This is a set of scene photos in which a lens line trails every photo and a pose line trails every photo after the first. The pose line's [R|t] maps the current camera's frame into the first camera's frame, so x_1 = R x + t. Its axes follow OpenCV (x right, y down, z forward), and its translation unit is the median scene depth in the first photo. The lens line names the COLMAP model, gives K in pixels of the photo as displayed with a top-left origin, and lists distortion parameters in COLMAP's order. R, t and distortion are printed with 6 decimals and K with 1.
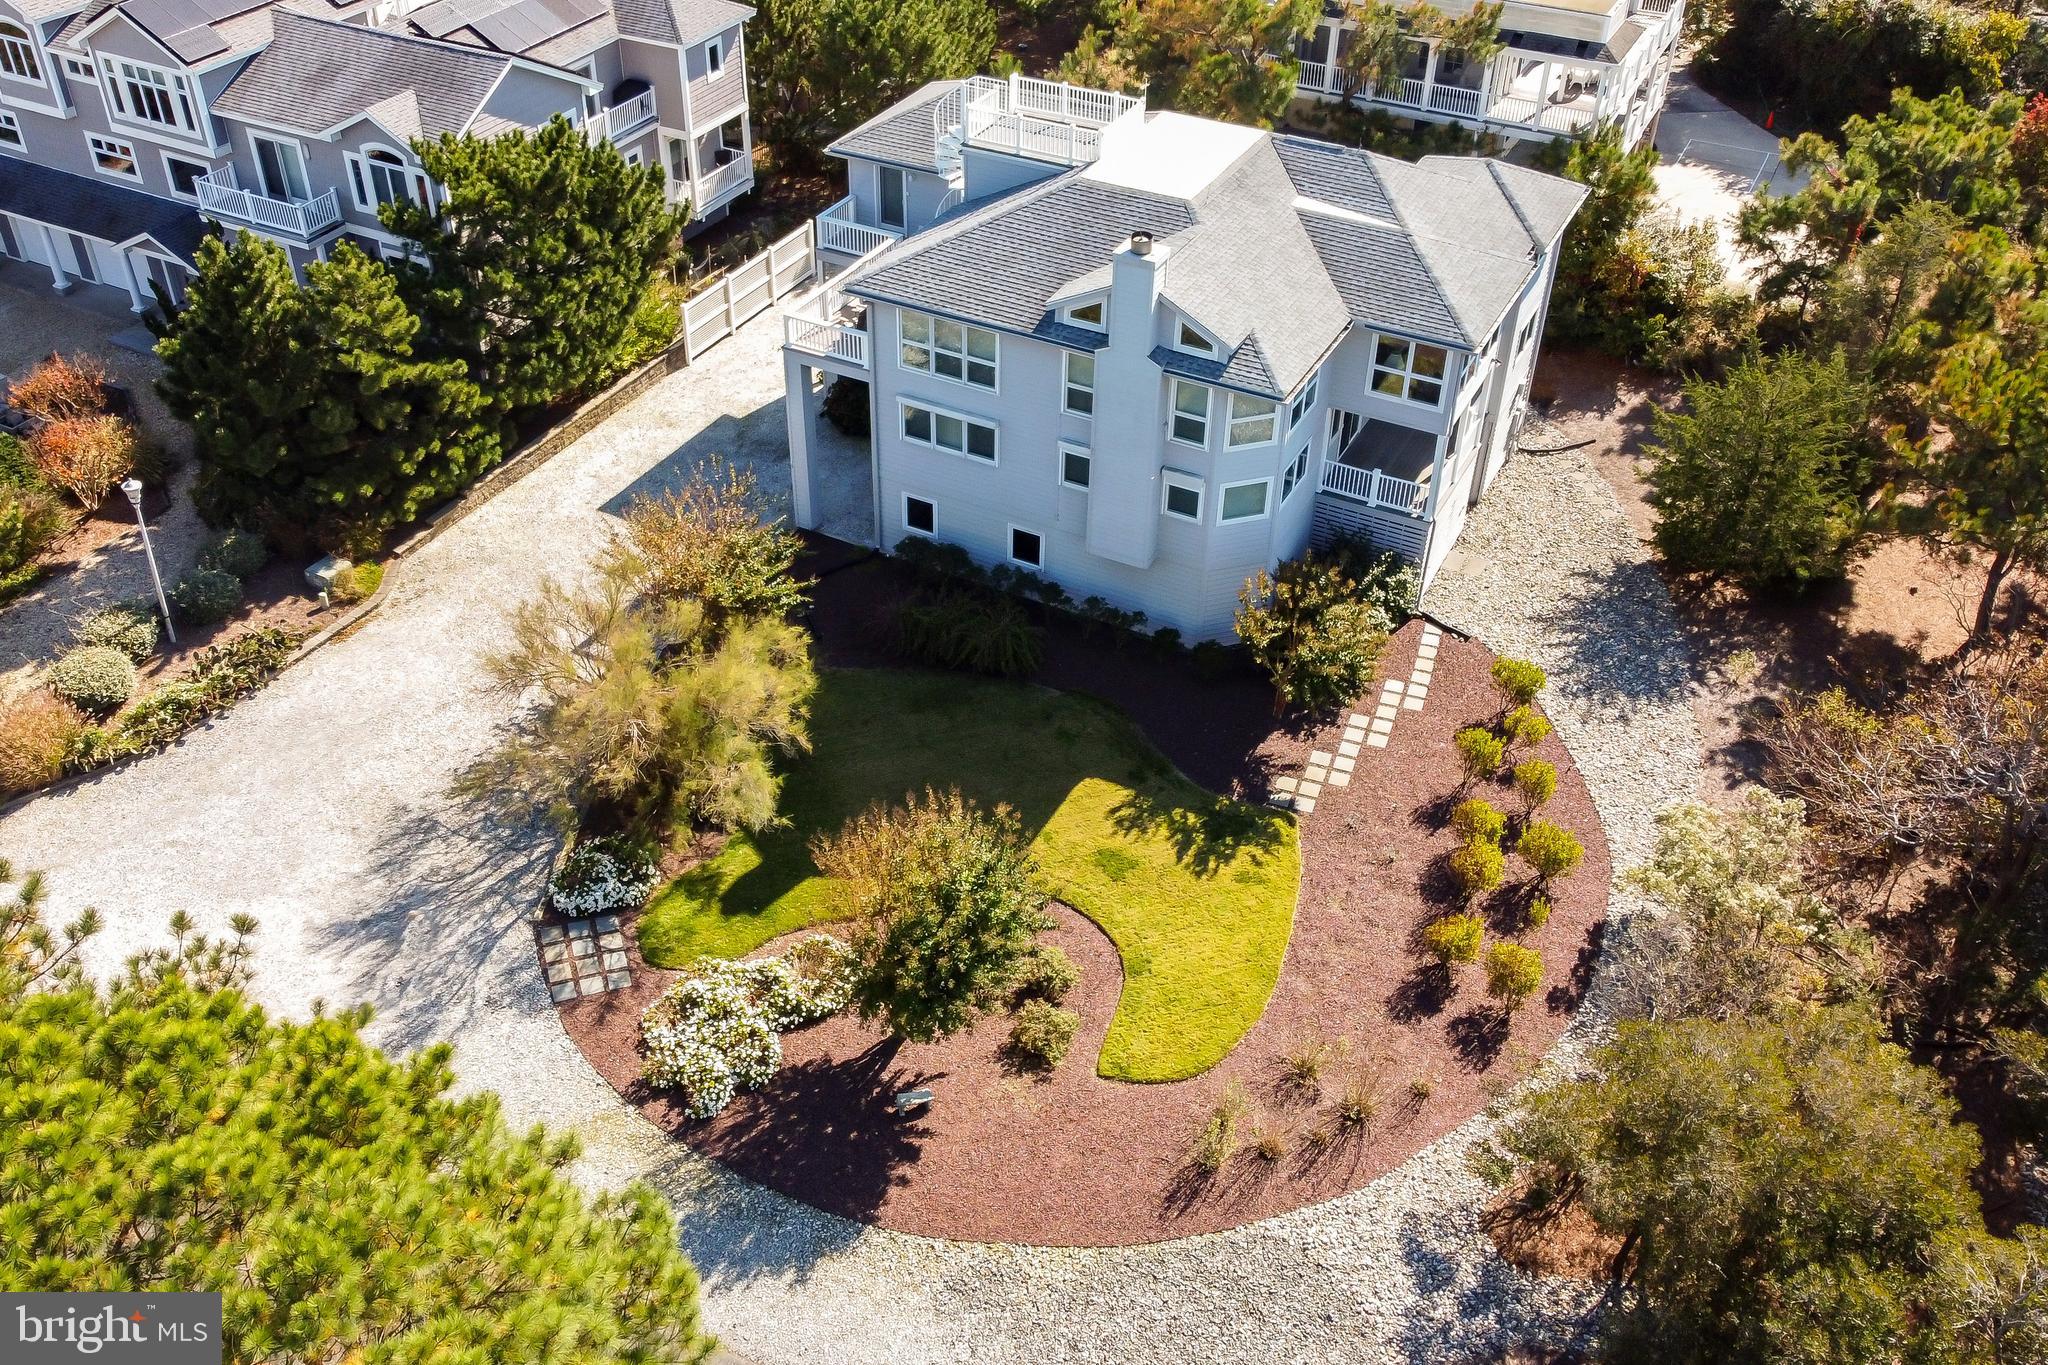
lens RADIAL K [[1841.6, 0, 1019.4], [0, 1841.6, 725.6], [0, 0, 1]] dist [-0.004733, 0.032358]
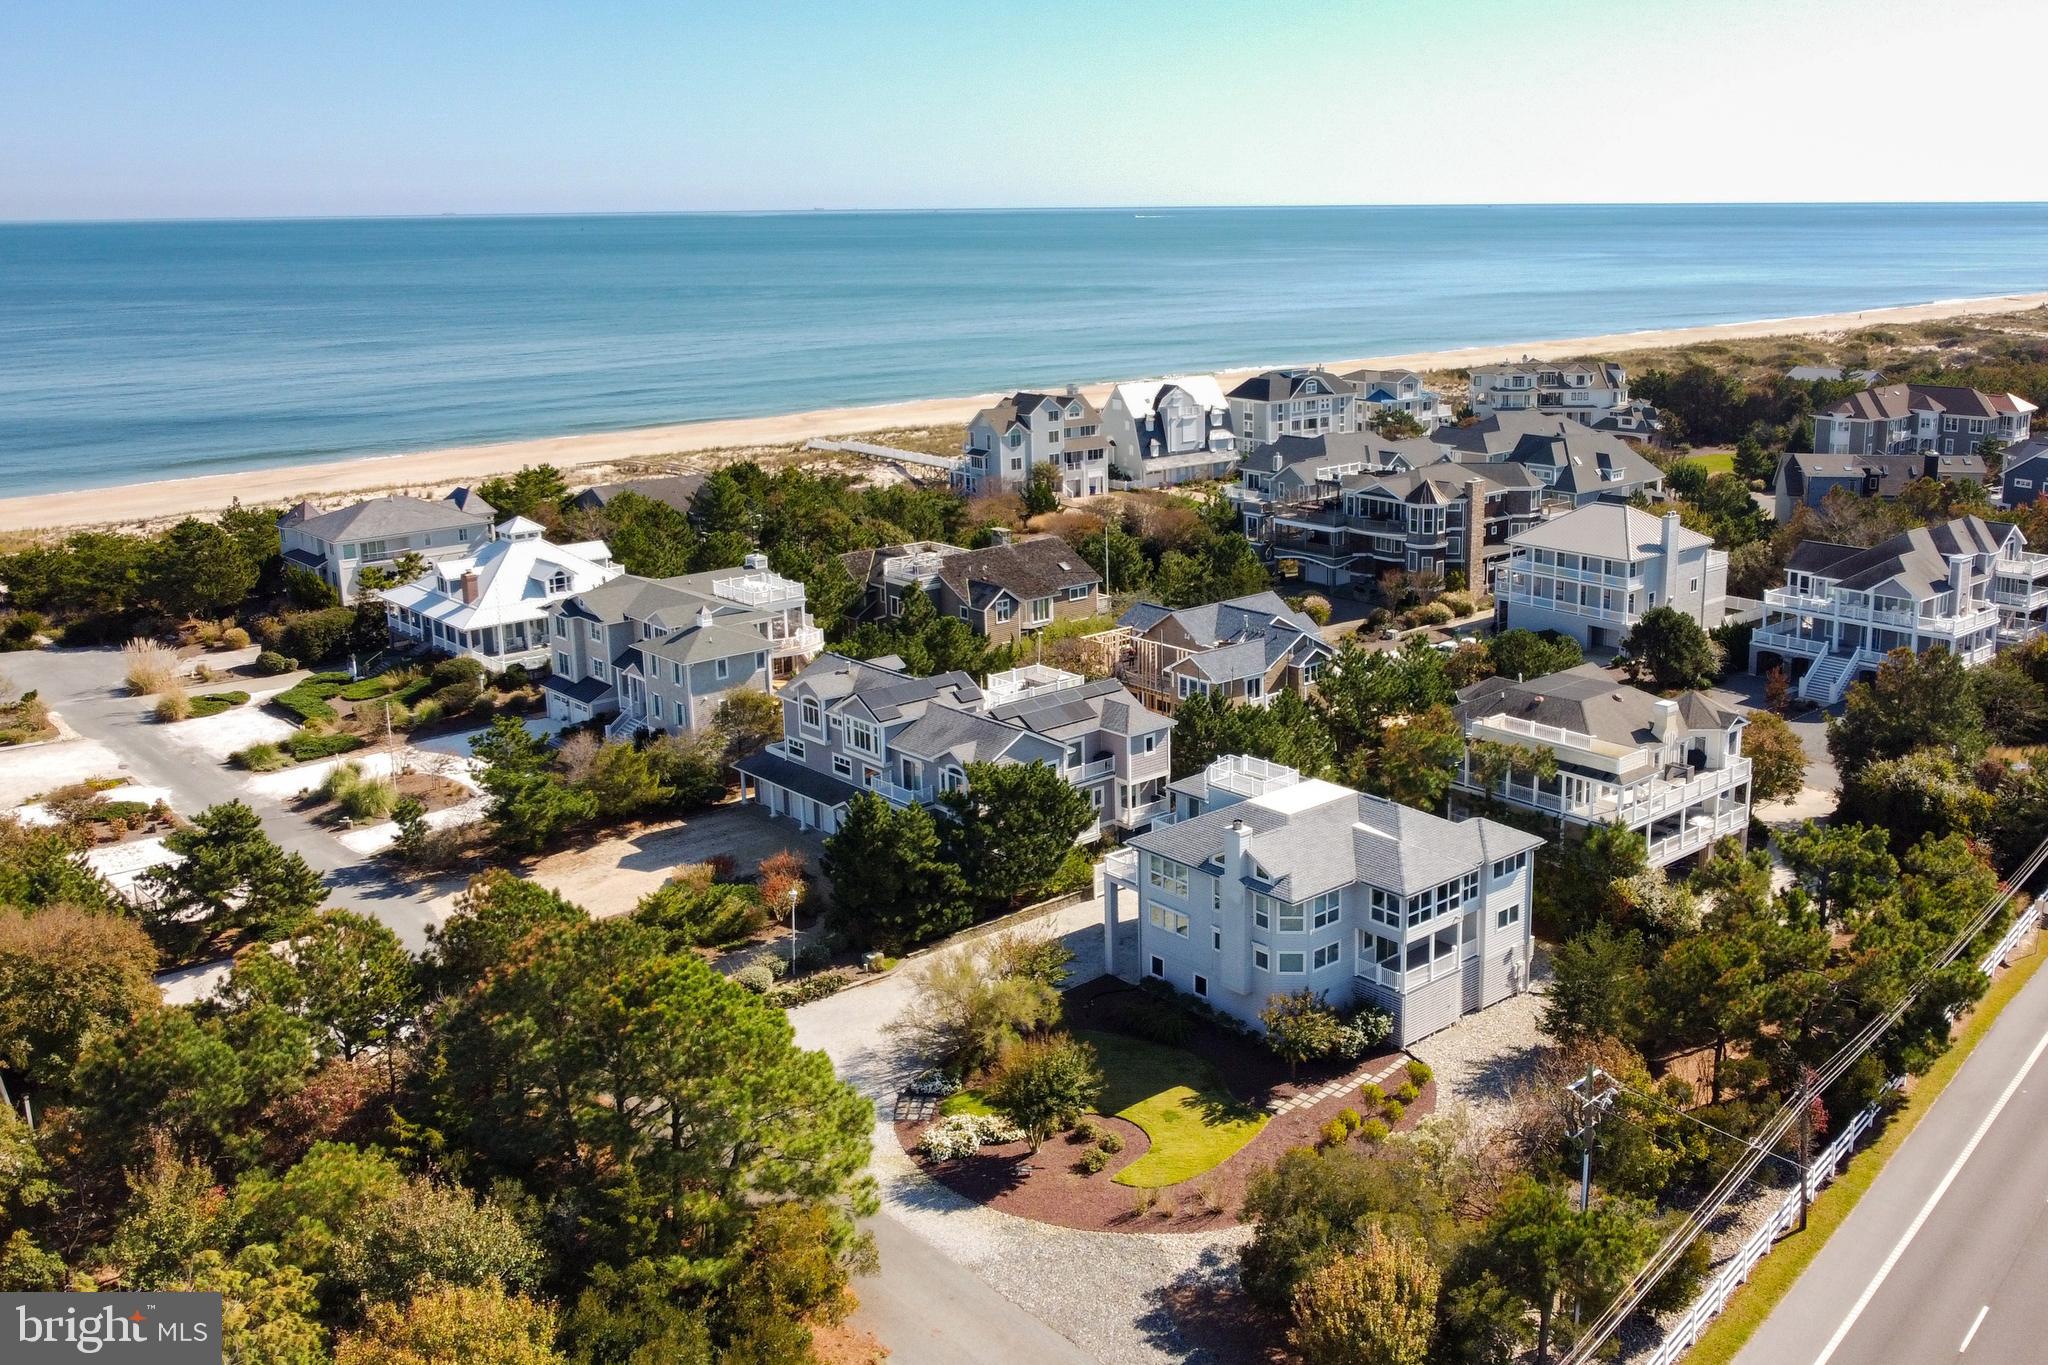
lens RADIAL K [[1759.4, 0, 1024.0], [0, 1759.4, 682.5], [0, 0, 1]] dist [-0.034290, -0.001908]
pose [[0.923553, 0.069604, -0.377101, 0.486039], [-0.214028, 0.909531, -0.356293, 0.296528], [0.318186, 0.409766, 0.854897, -0.715418]]
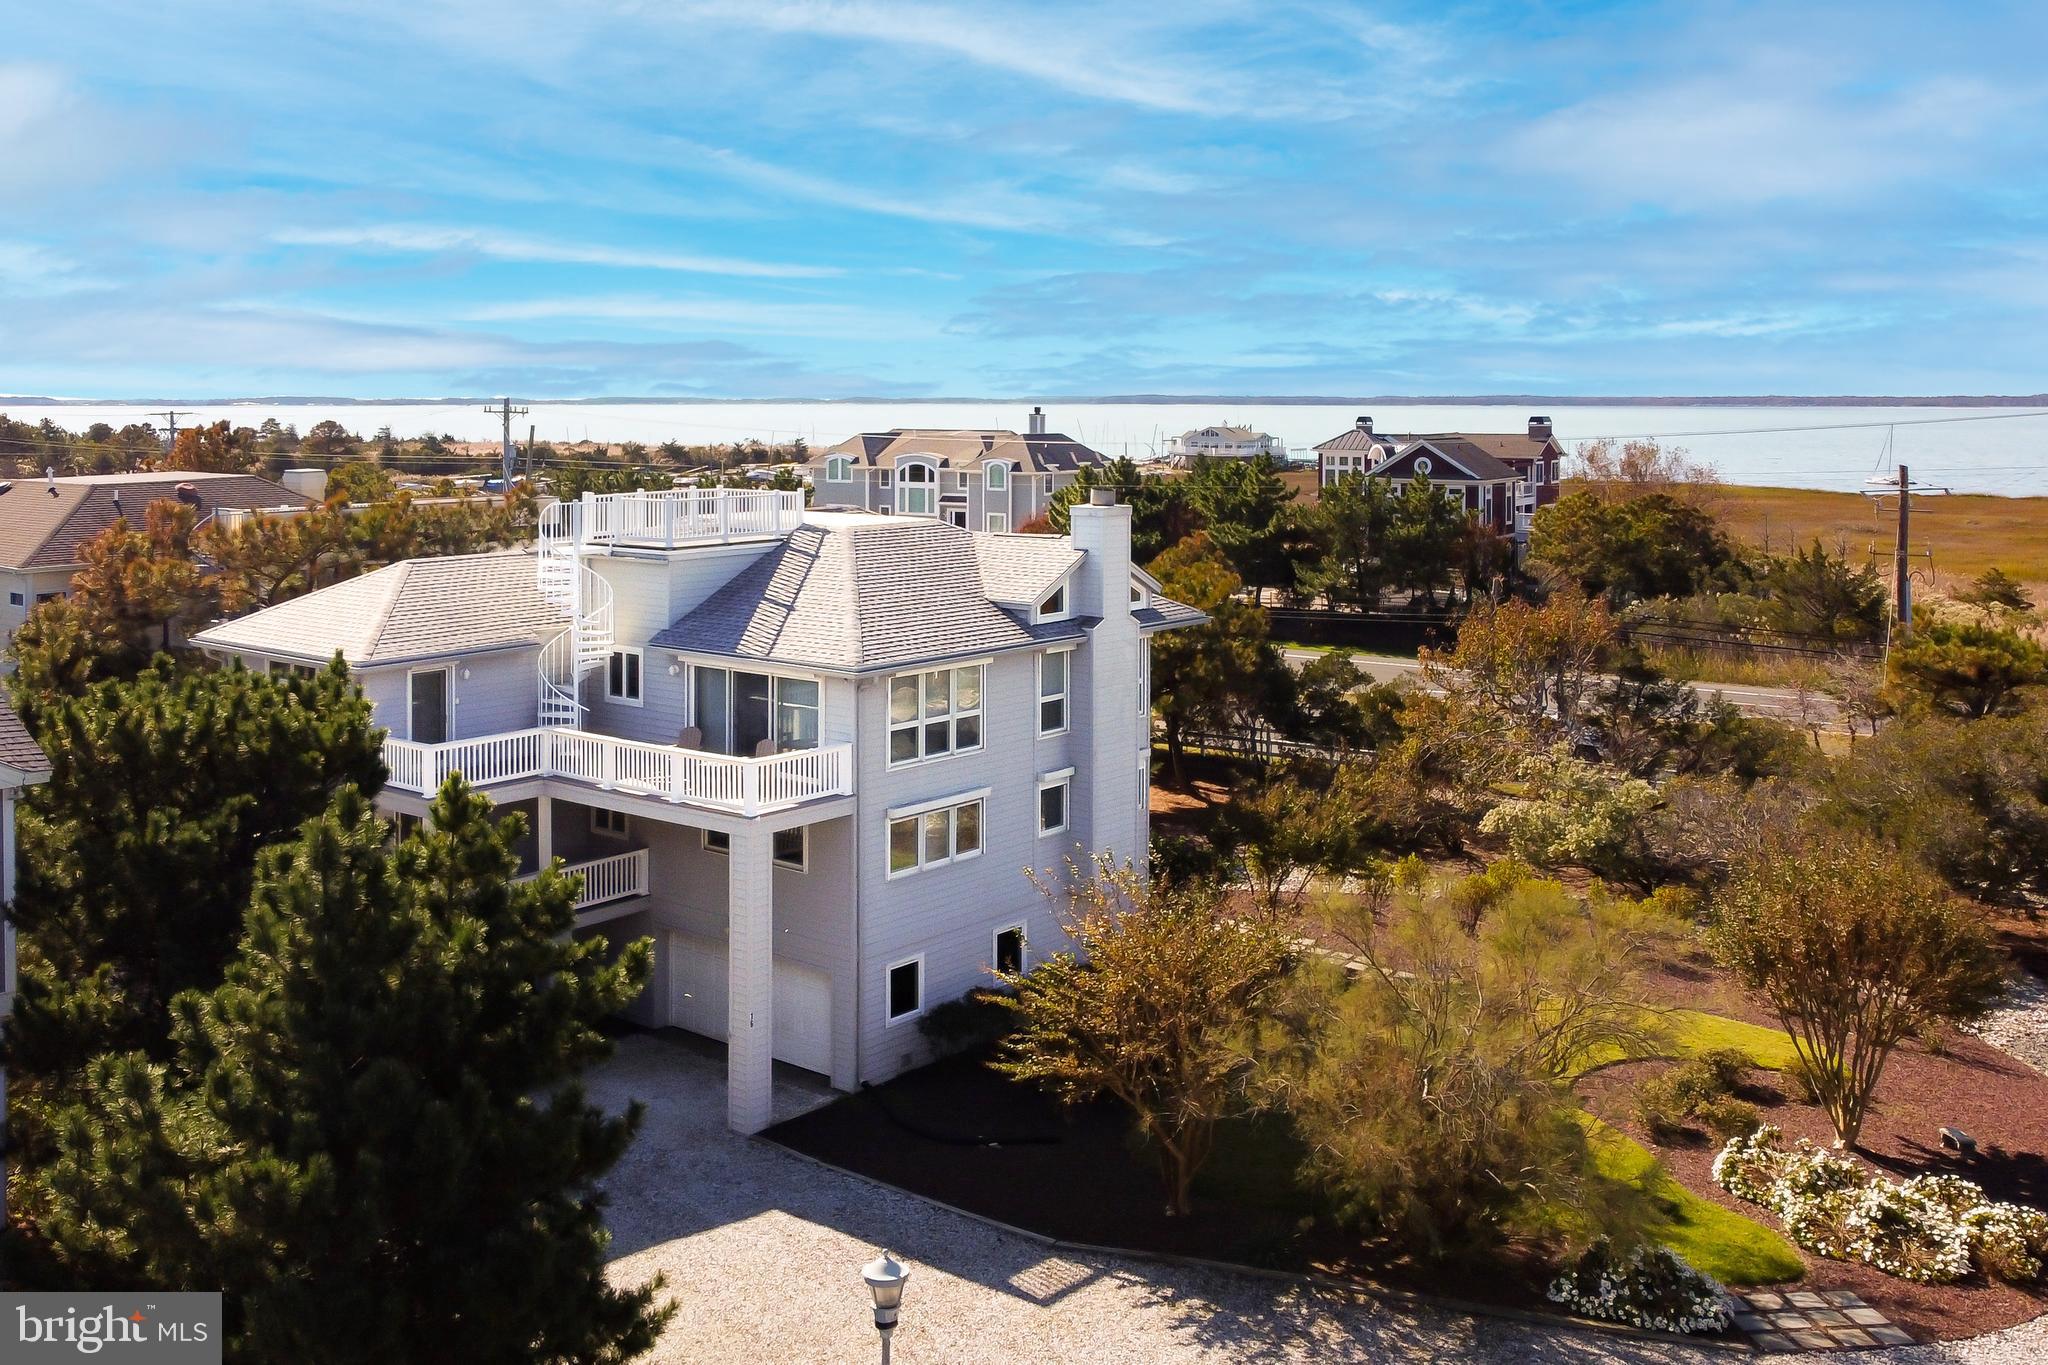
lens RADIAL K [[1841.6, 0, 1019.4], [0, 1841.6, 725.6], [0, 0, 1]] dist [-0.004733, 0.032358]
pose [[0.185092, -0.181171, 0.965877, -0.713286], [0.611625, 0.790538, 0.031077, -0.191171], [-0.769192, 0.585002, 0.257131, 0.736843]]
